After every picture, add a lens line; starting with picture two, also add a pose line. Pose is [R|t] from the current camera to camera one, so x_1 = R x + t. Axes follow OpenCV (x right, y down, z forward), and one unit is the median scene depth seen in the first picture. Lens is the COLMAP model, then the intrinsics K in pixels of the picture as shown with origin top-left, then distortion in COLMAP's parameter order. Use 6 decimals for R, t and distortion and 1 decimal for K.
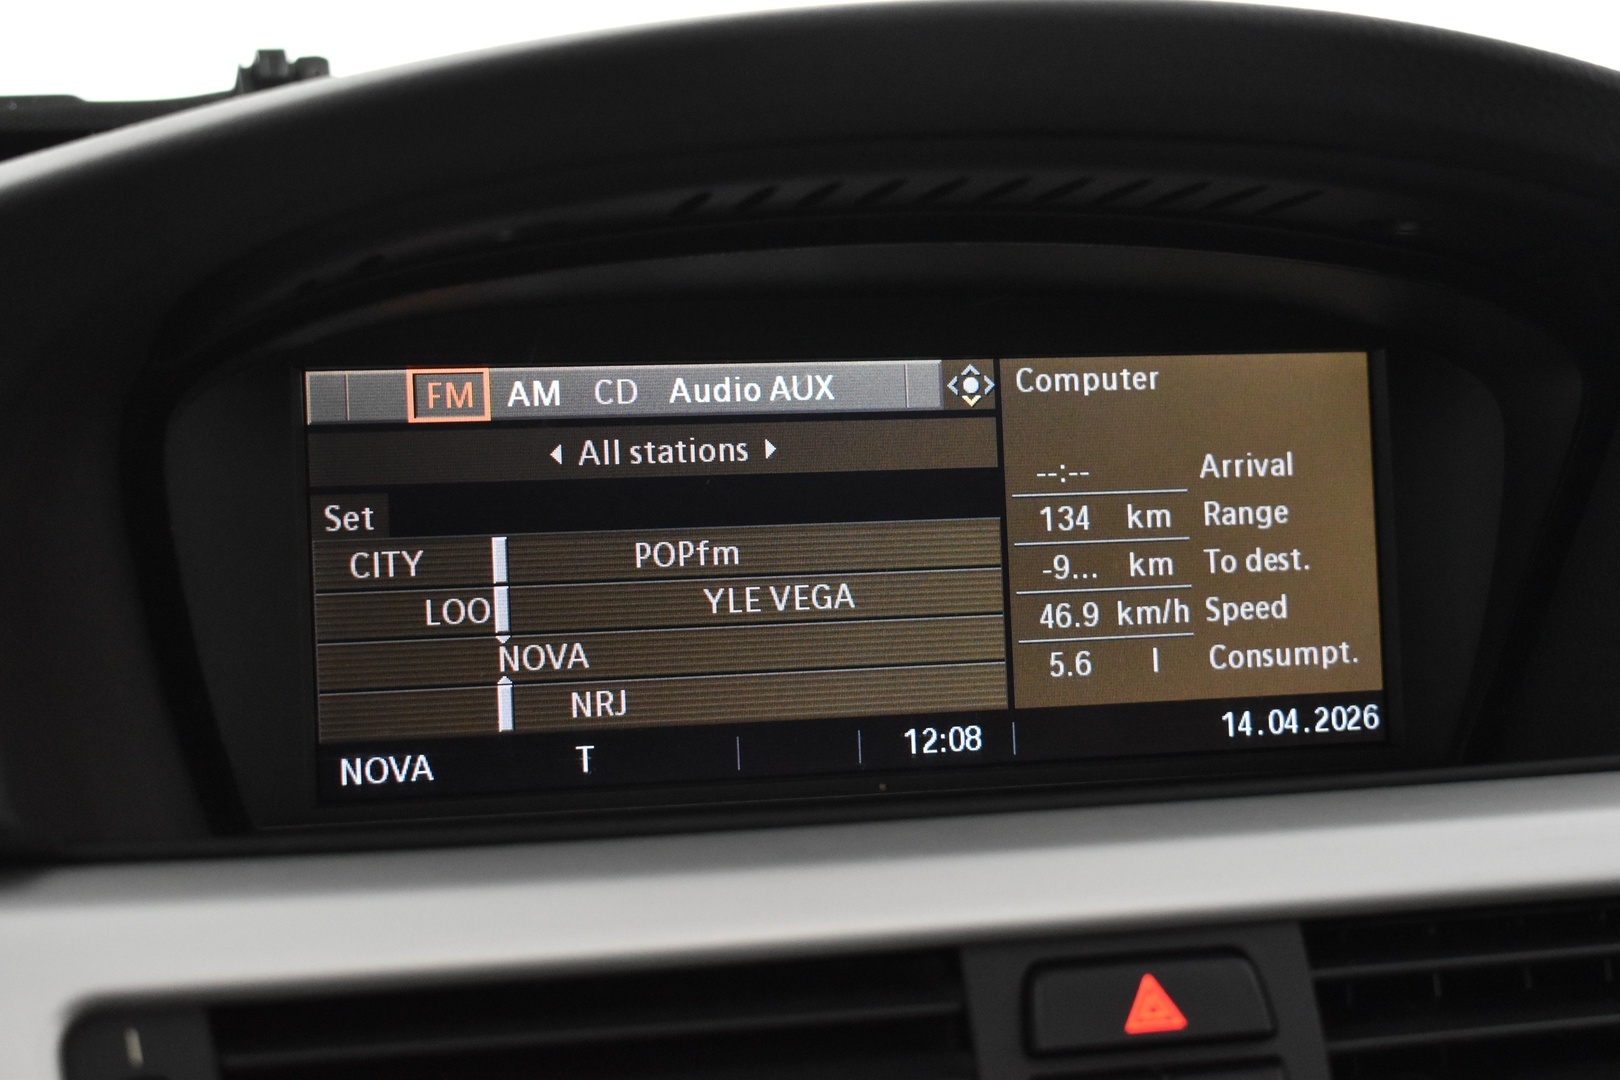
lens RADIAL K [[2819.7, 0, 814.7], [0, 2819.7, 542.0], [0, 0, 1]] dist [0.007980, 0.000000]
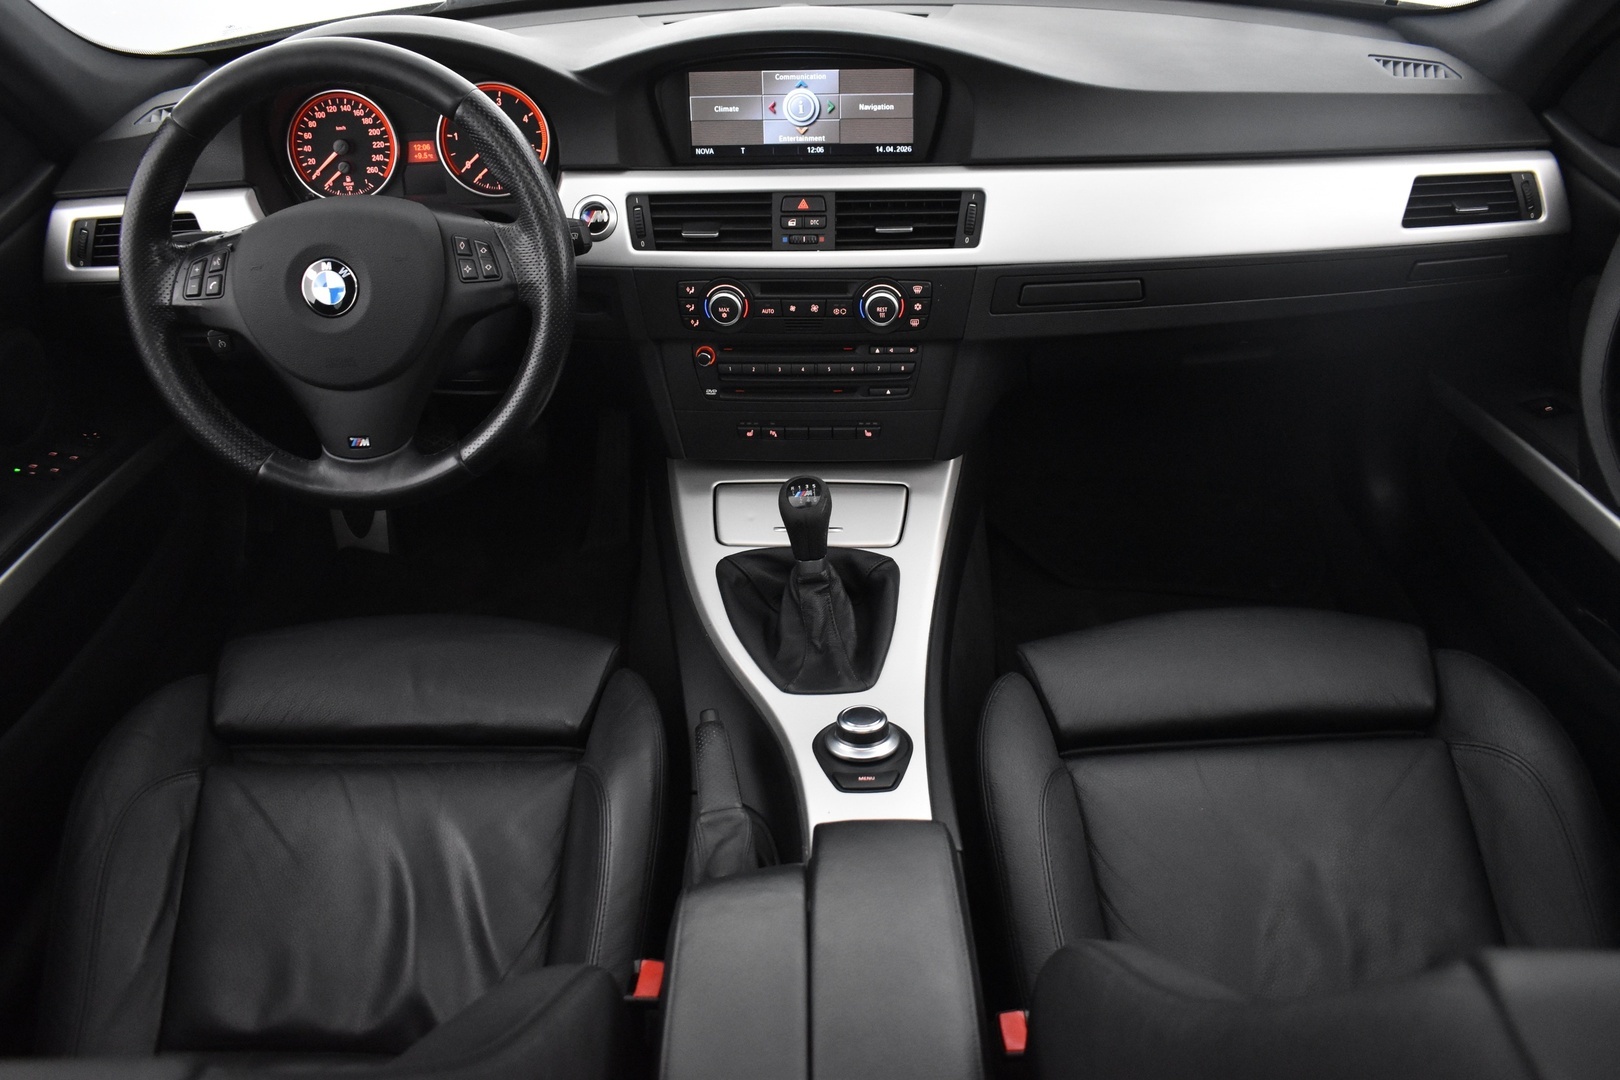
lens RADIAL K [[1245.4, 0, 813.0], [0, 1245.4, 530.1], [0, 0, 1]] dist [-0.098697, 0.025080]
pose [[0.954921, 0.137107, -0.263303, 0.774574], [-0.016898, 0.910623, 0.412893, -0.238459], [0.296380, -0.389831, 0.871889, -1.270282]]
